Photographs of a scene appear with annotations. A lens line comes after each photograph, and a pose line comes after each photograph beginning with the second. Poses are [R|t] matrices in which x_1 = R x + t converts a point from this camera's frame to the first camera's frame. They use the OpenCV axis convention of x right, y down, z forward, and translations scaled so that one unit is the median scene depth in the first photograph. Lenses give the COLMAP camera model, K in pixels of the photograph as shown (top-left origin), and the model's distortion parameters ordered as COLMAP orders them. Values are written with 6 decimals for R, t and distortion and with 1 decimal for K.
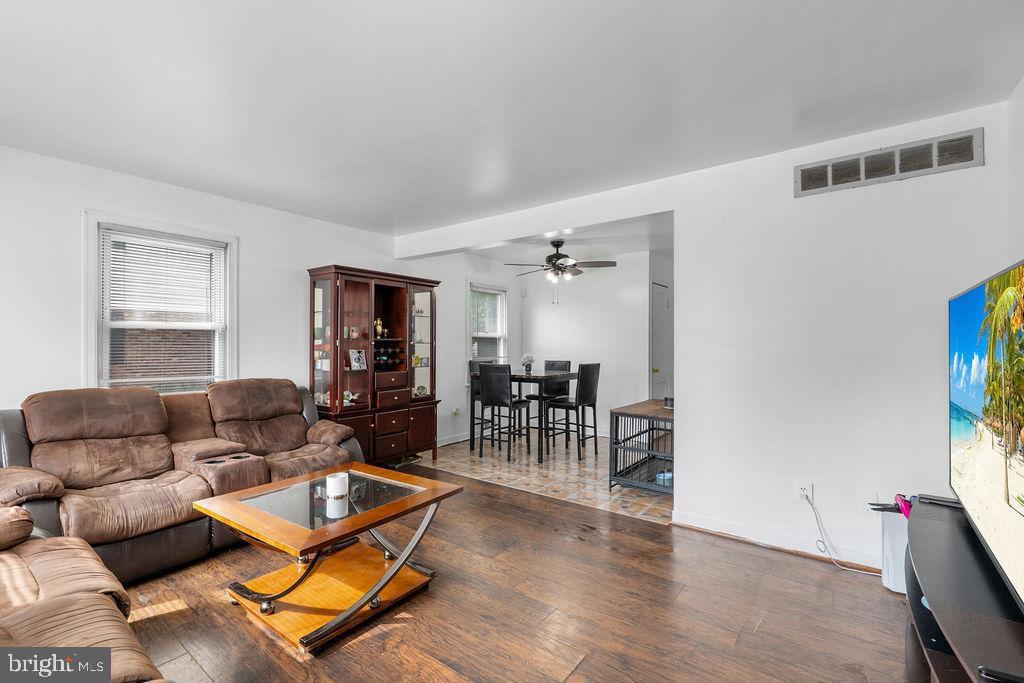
lens RADIAL K [[457.1, 0, 514.4], [0, 457.1, 341.7], [0, 0, 1]] dist [-0.007509, -0.000593]
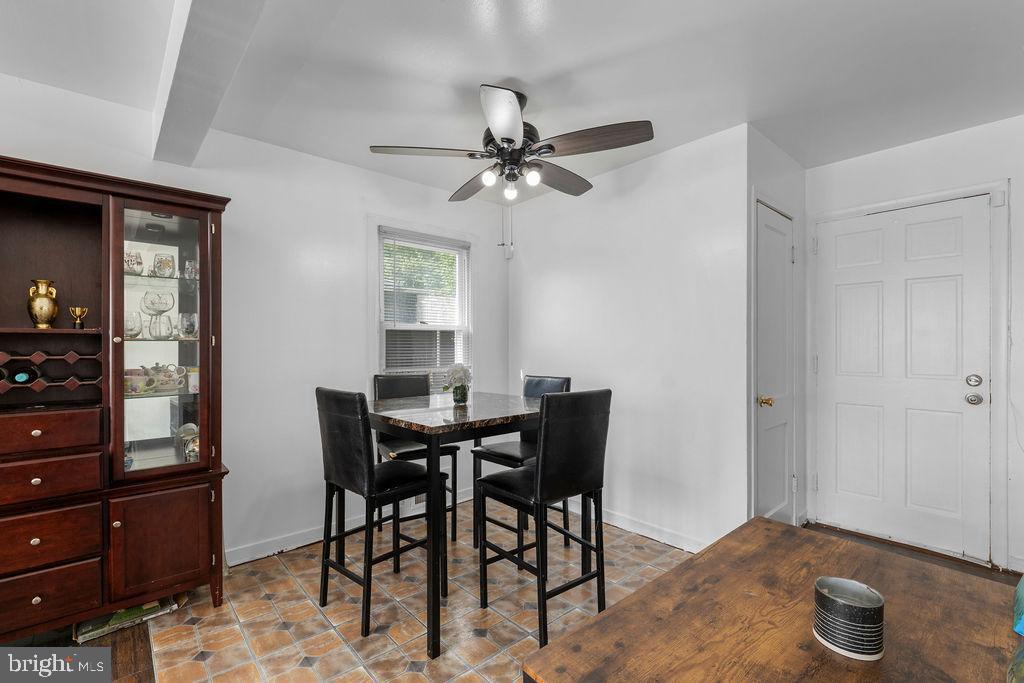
lens RADIAL K [[457.1, 0, 508.0], [0, 457.1, 345.7], [0, 0, 1]] dist [-0.007509, -0.000593]
pose [[0.979517, -0.003228, -0.201335, 0.185394], [0.003778, 0.999990, 0.002349, 0.008196], [0.201325, -0.003062, 0.979520, 0.618847]]
